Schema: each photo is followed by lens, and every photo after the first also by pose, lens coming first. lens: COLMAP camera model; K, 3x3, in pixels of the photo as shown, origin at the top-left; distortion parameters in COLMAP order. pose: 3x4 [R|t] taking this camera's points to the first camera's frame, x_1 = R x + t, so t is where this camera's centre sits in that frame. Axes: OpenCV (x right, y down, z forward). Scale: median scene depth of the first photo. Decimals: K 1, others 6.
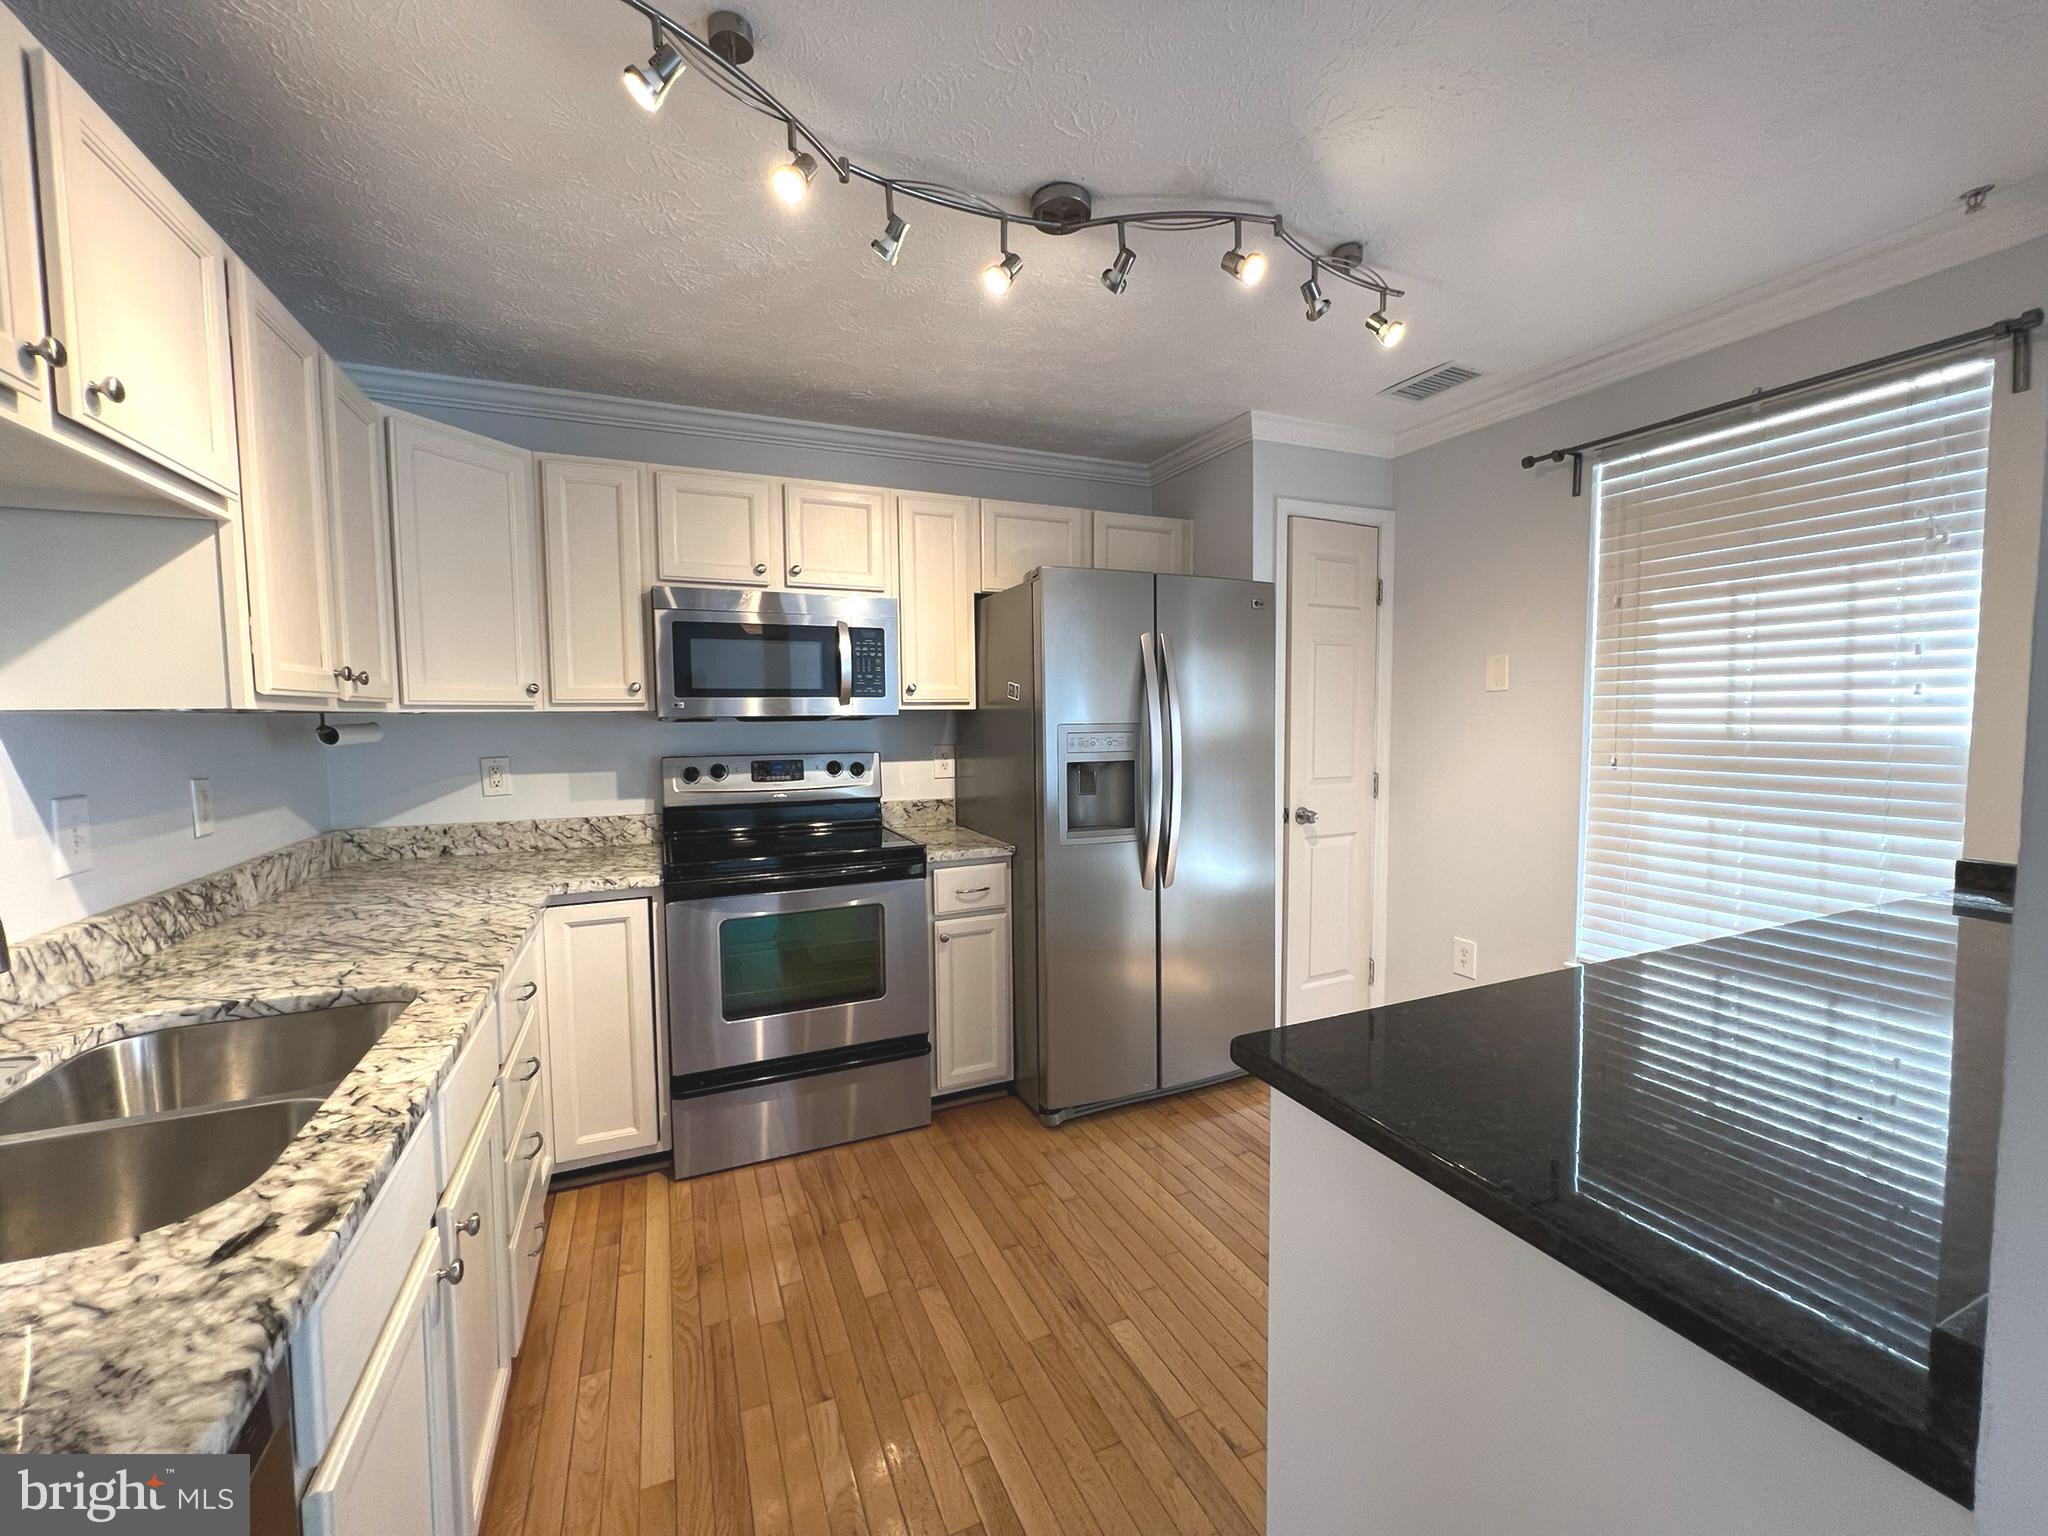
lens RADIAL K [[815.6, 0, 1018.3], [0, 815.6, 759.2], [0, 0, 1]] dist [-0.001635, 0.000433]
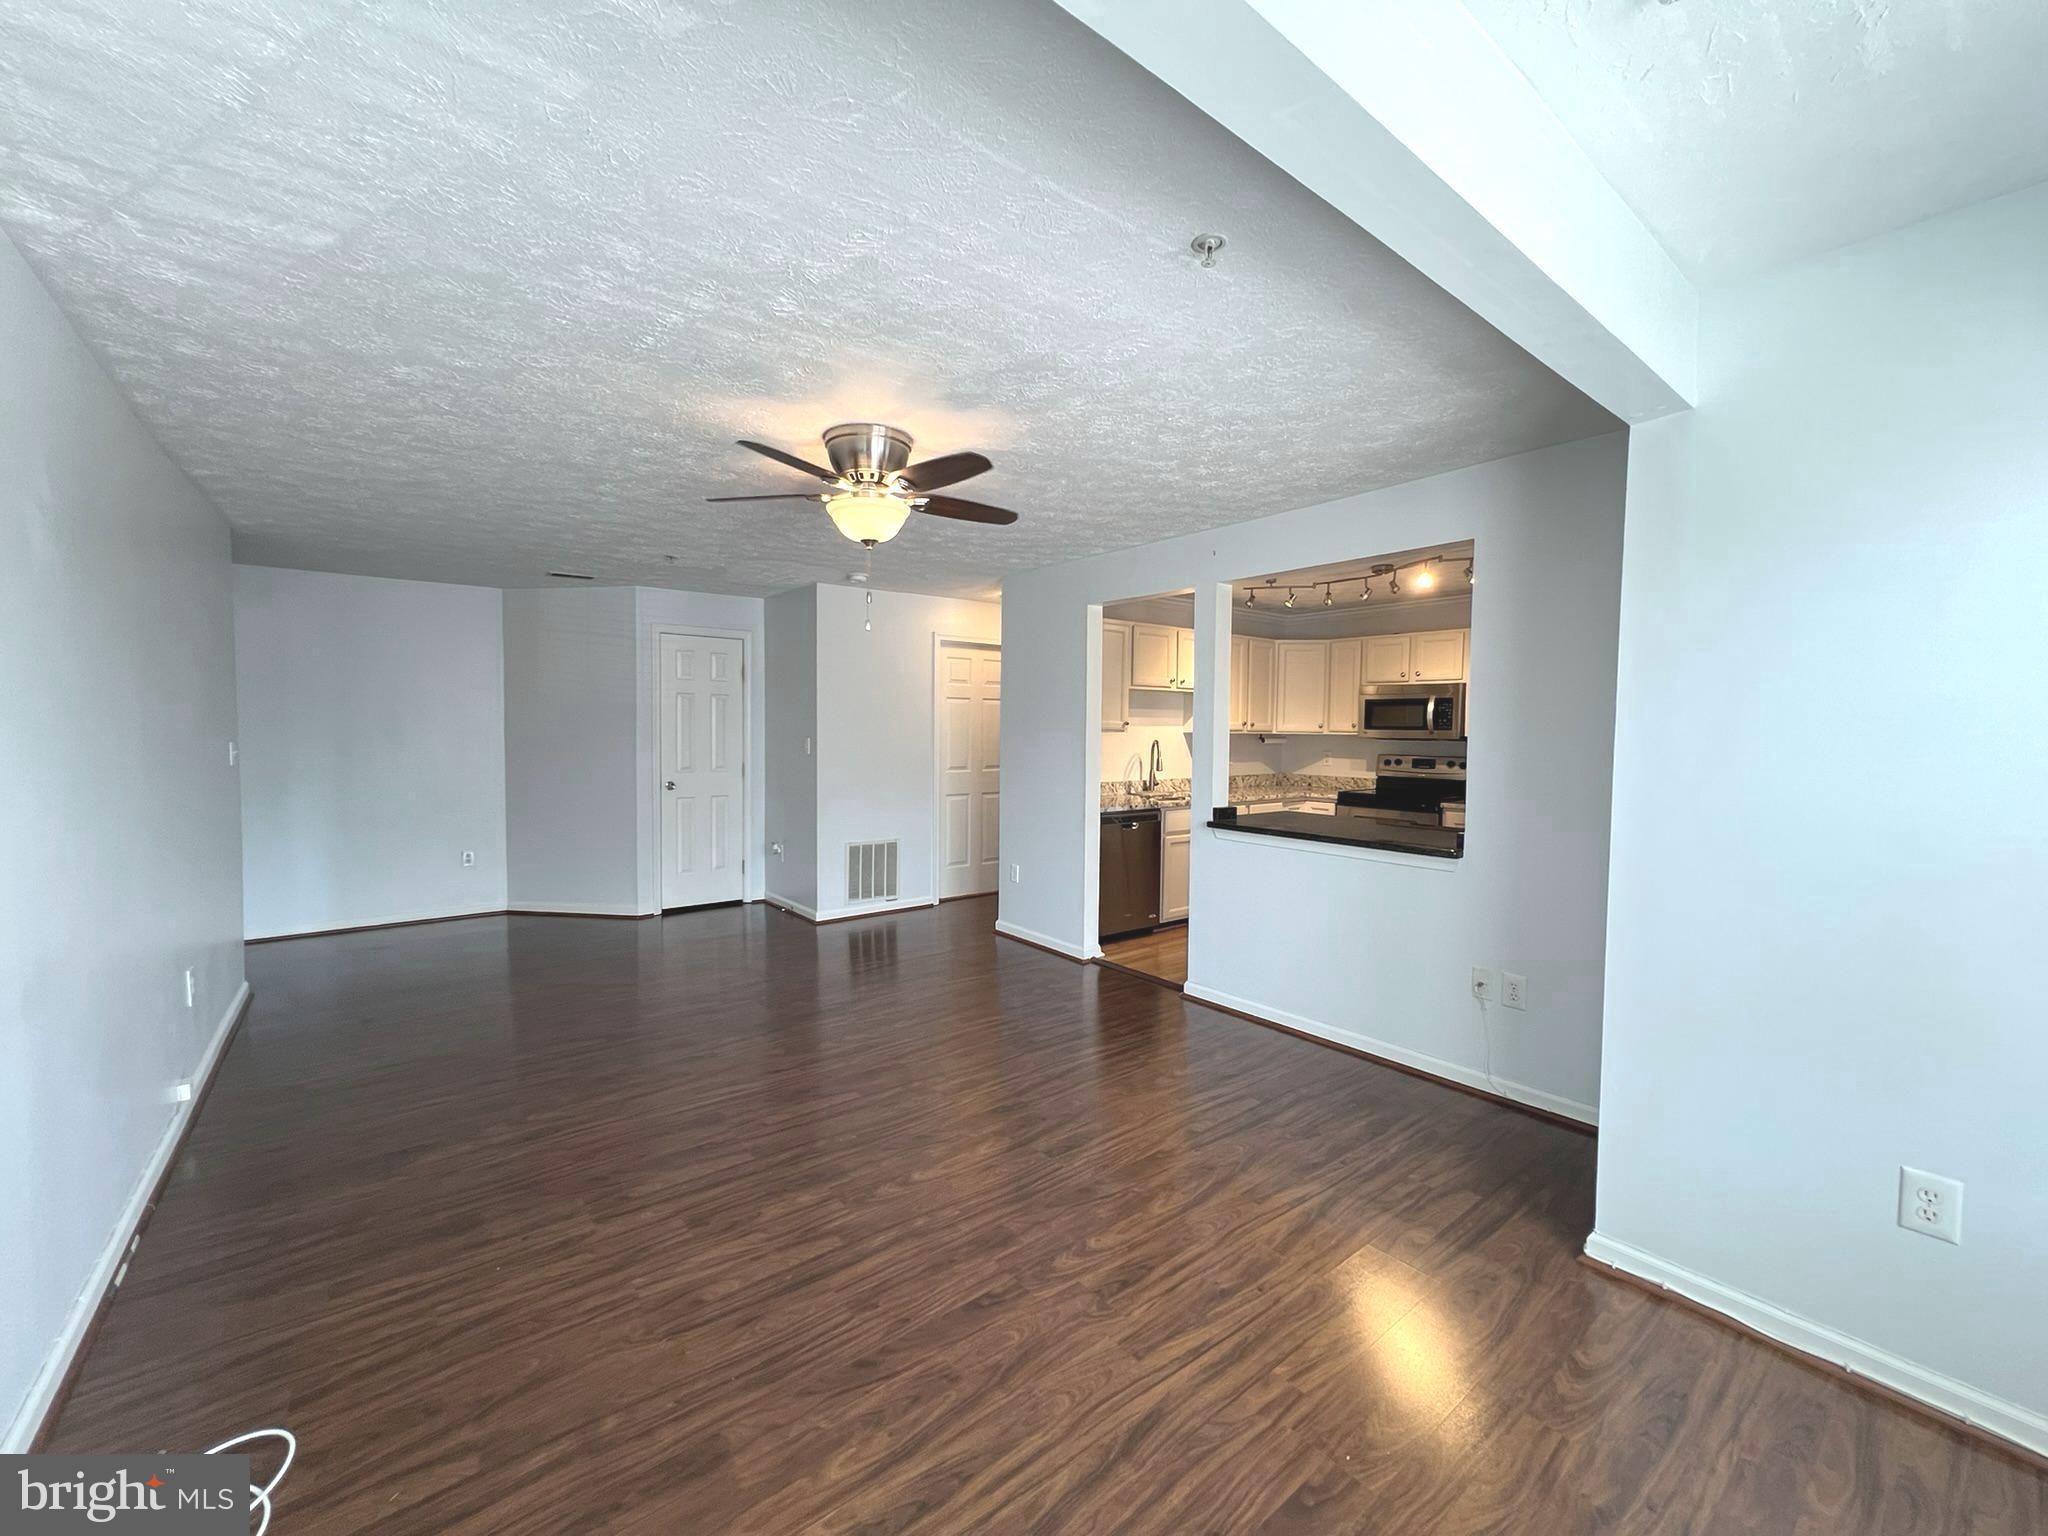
lens RADIAL K [[815.6, 0, 1021.2], [0, 815.6, 765.6], [0, 0, 1]] dist [-0.001635, 0.000433]
pose [[0.253520, 0.056511, -0.965678, 1.664803], [-0.071702, 0.996644, 0.039499, 0.010785], [0.964669, 0.059227, 0.256721, -0.624108]]
